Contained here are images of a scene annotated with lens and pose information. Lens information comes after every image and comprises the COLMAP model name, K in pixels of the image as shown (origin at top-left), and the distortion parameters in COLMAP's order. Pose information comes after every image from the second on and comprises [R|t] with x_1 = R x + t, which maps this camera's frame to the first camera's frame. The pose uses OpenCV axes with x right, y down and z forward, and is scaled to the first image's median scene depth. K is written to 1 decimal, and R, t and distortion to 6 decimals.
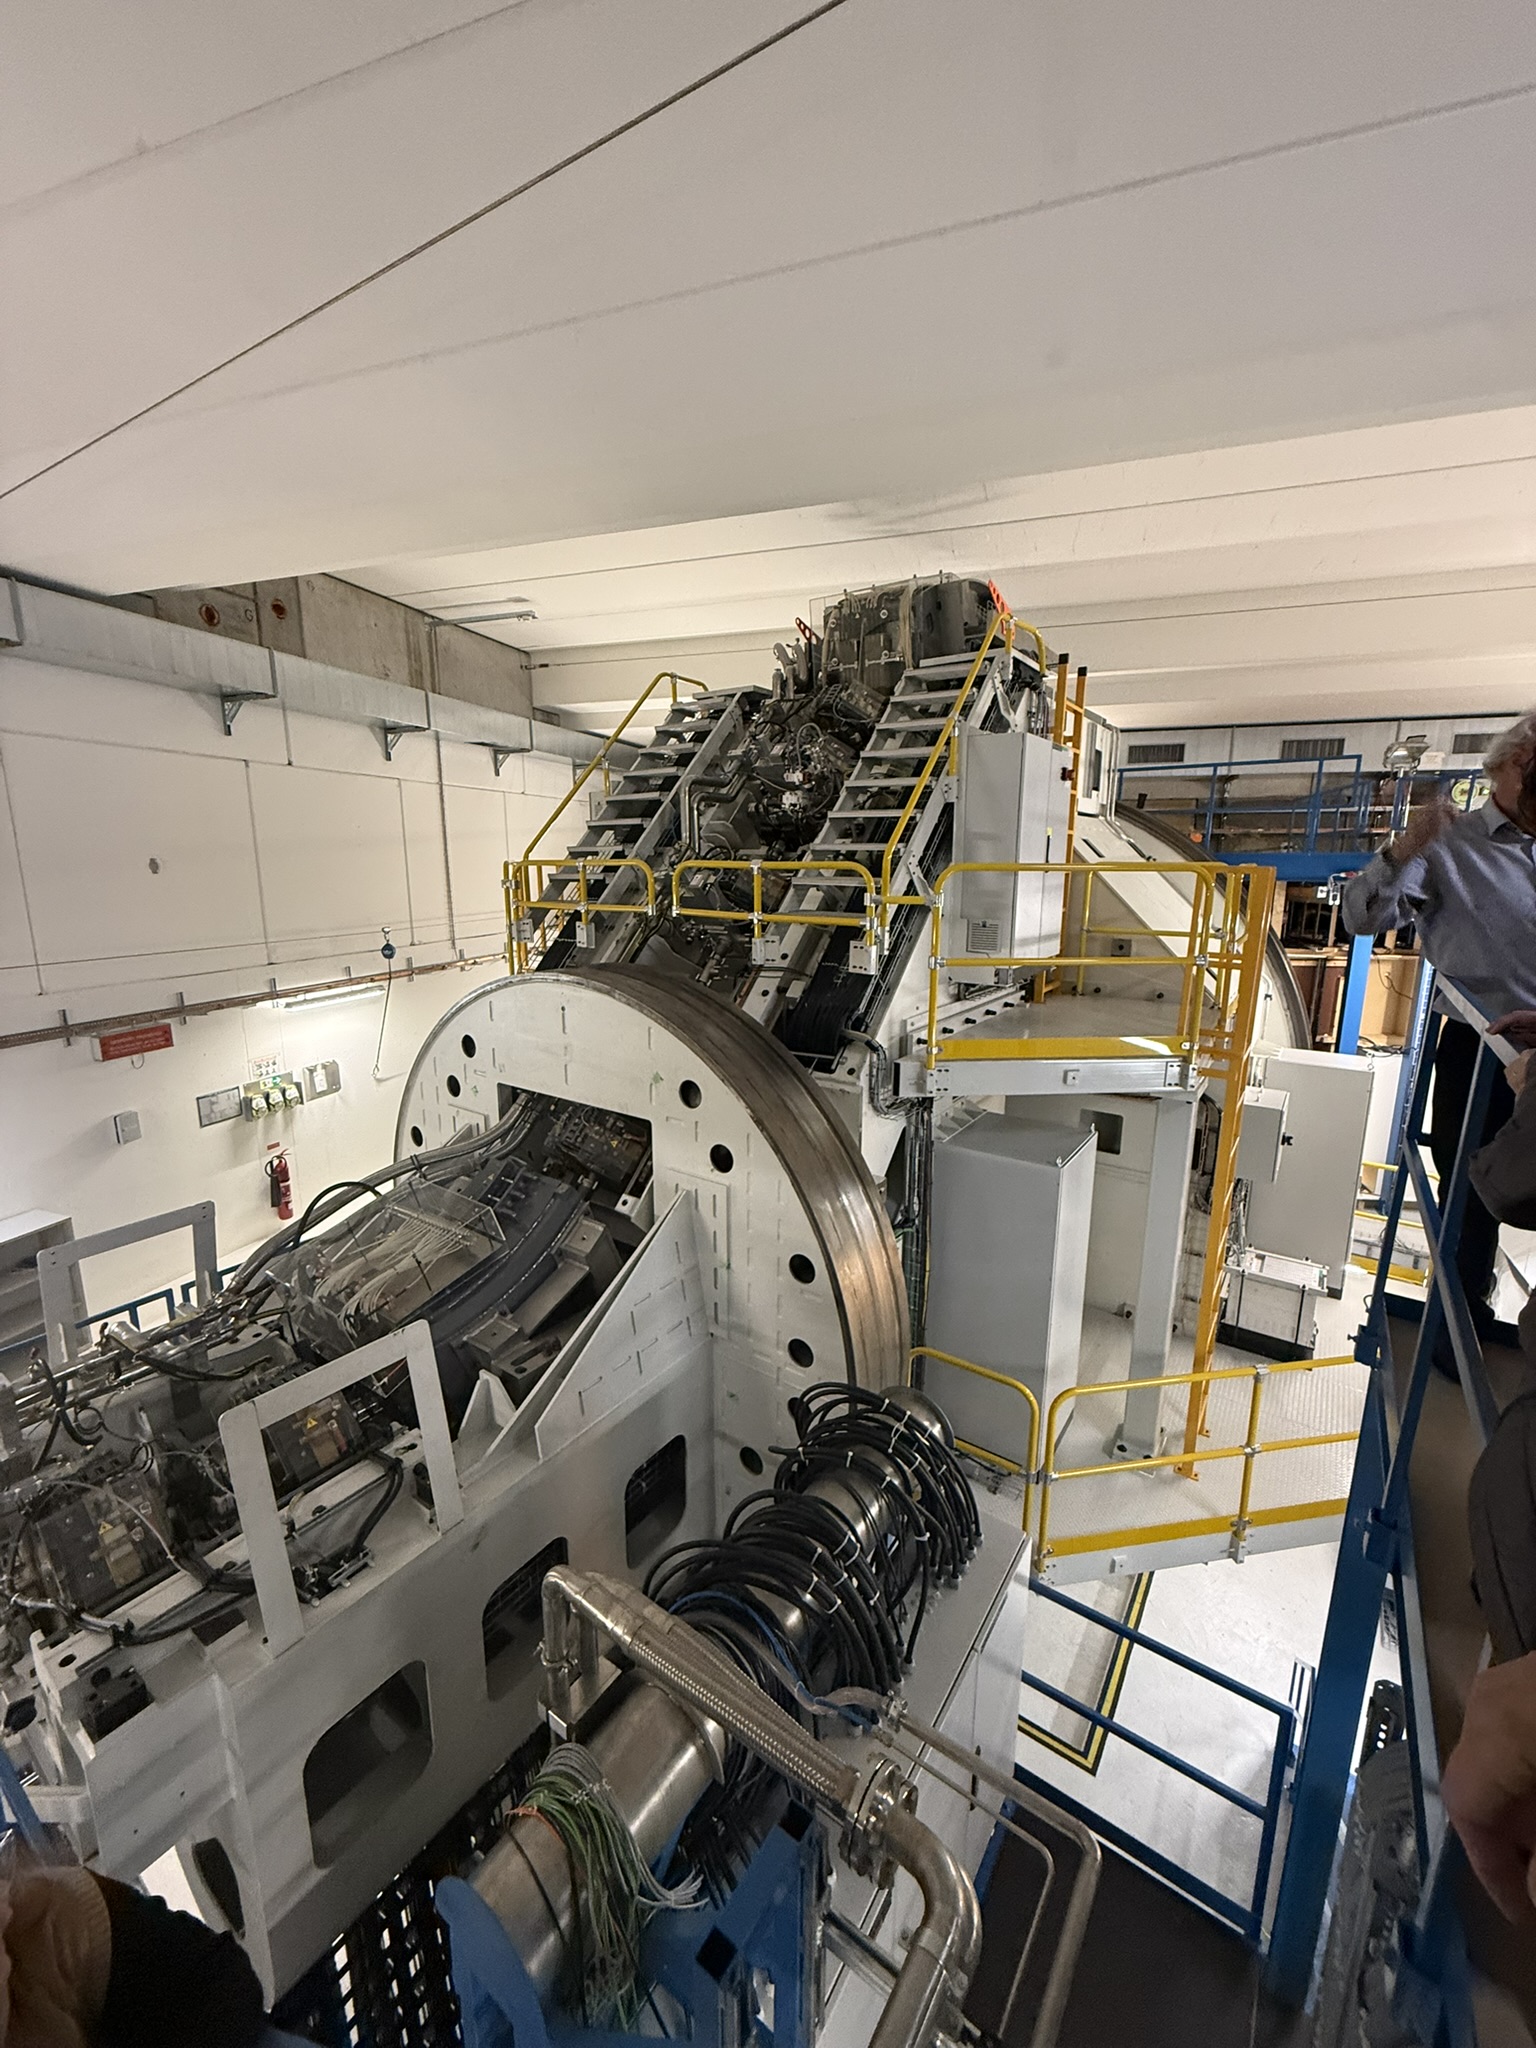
lens RADIAL K [[812.3, 0, 768.0], [0, 812.3, 1024.0], [0, 0, 1]] dist [-0.006673, 0.000291]
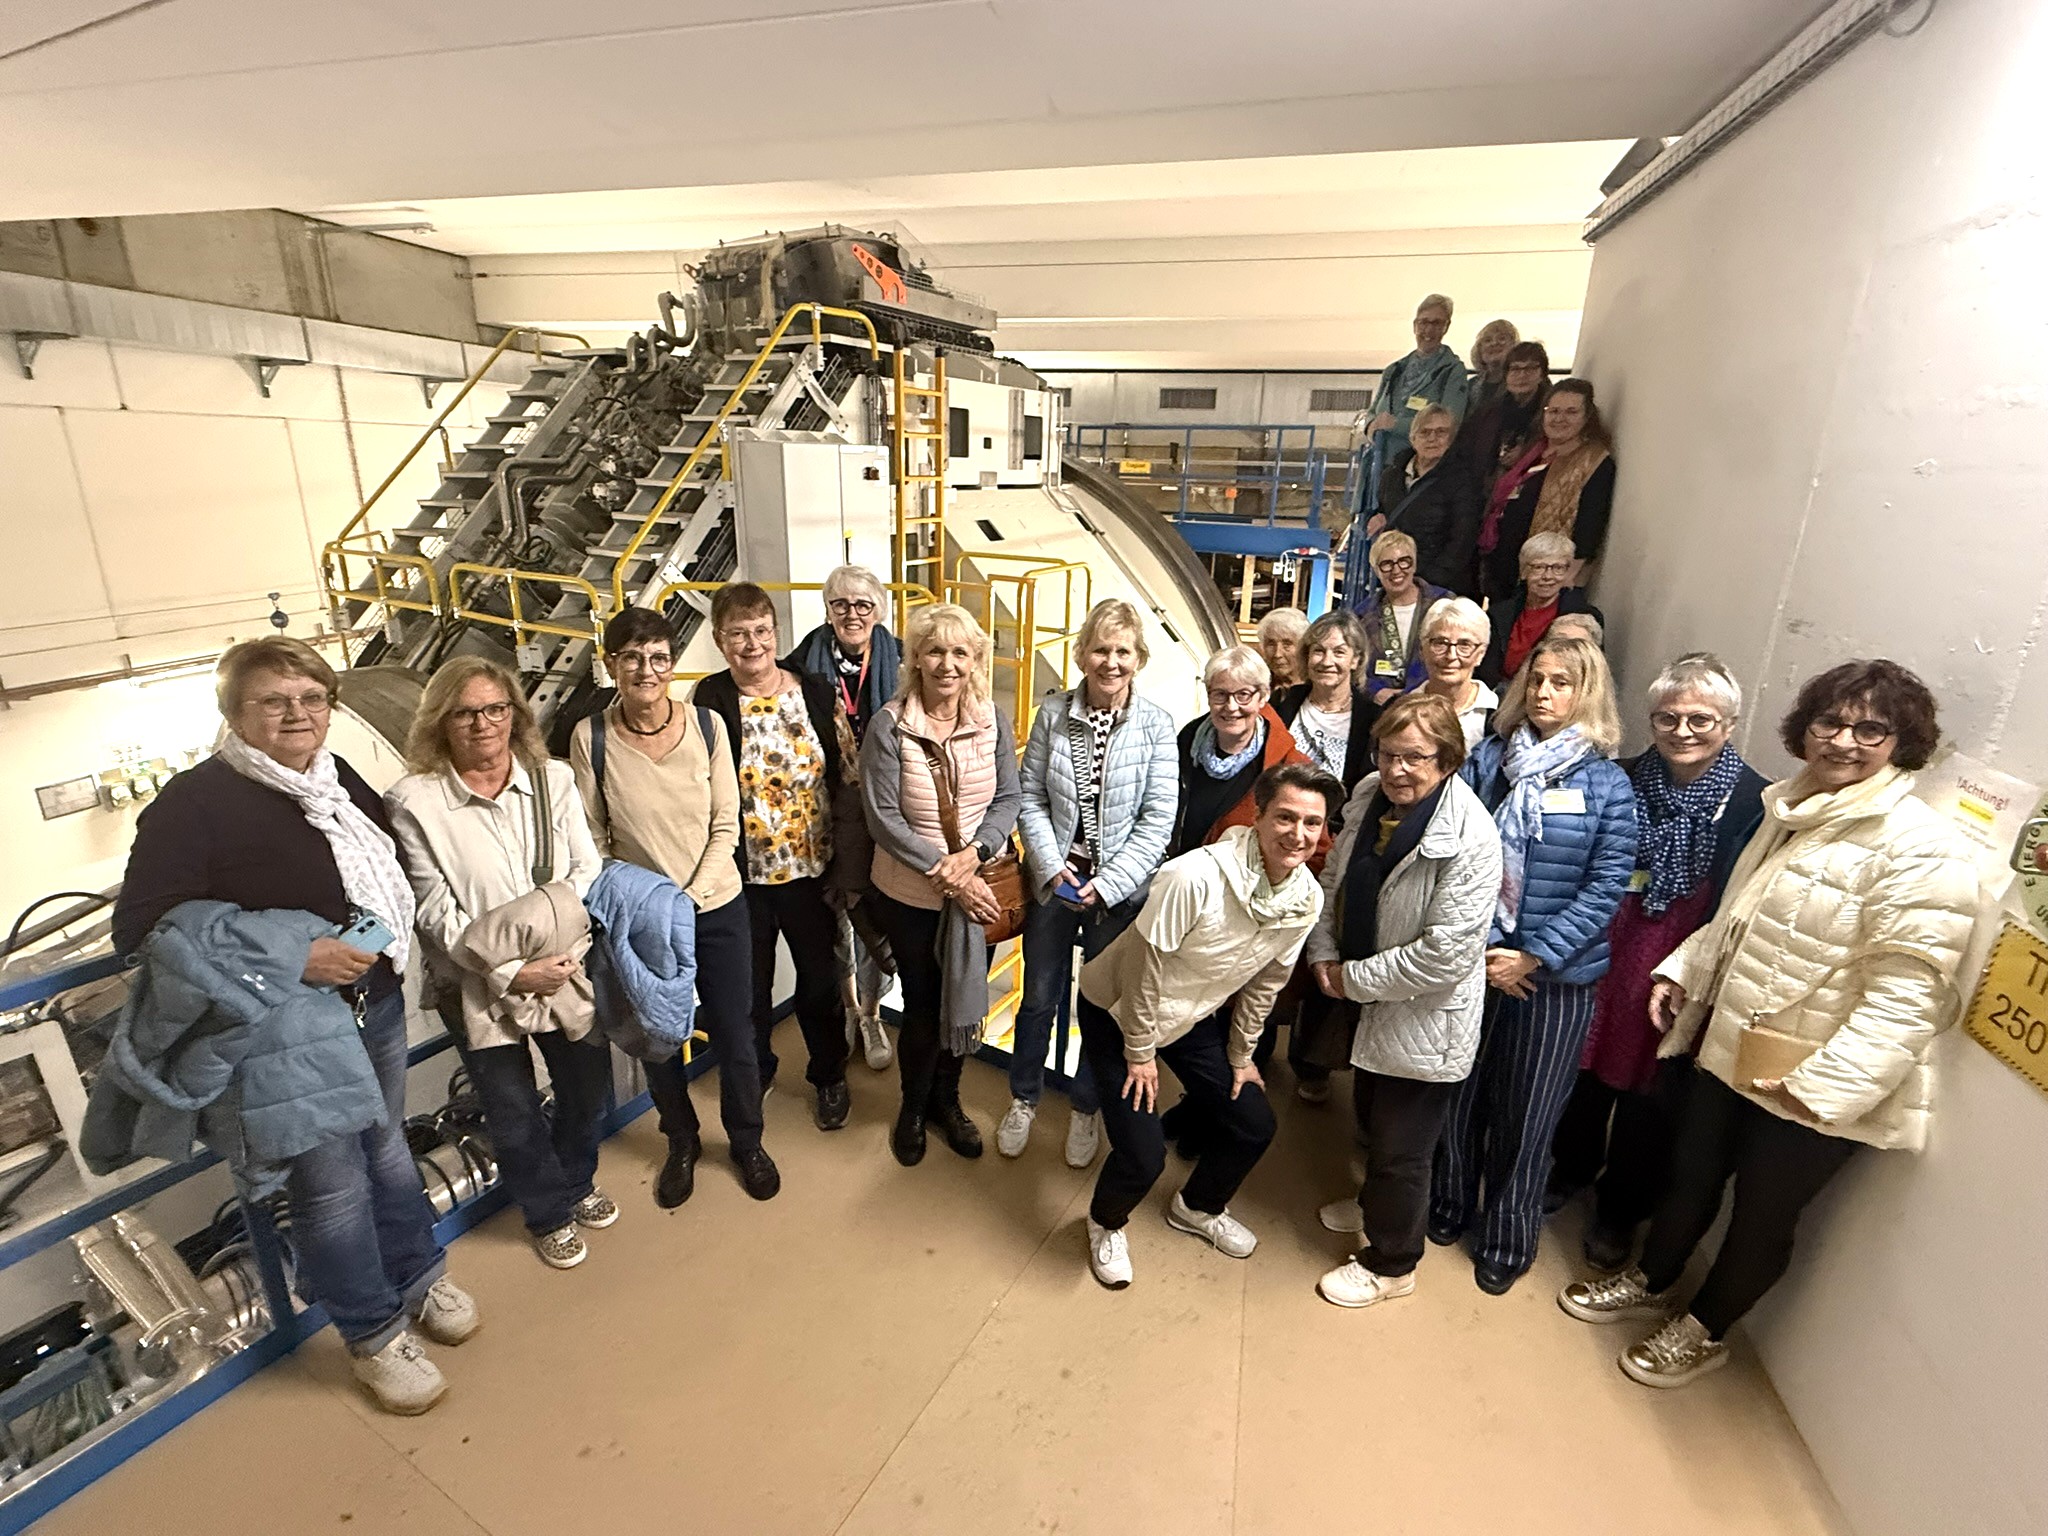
lens RADIAL K [[941.4, 0, 1024.0], [0, 941.4, 768.0], [0, 0, 1]] dist [-0.002322, -0.001414]
pose [[0.996320, -0.005897, 0.085514, 0.444129], [-0.003665, 0.993789, 0.111224, -0.075881], [-0.085639, -0.111128, 0.990109, -0.200975]]
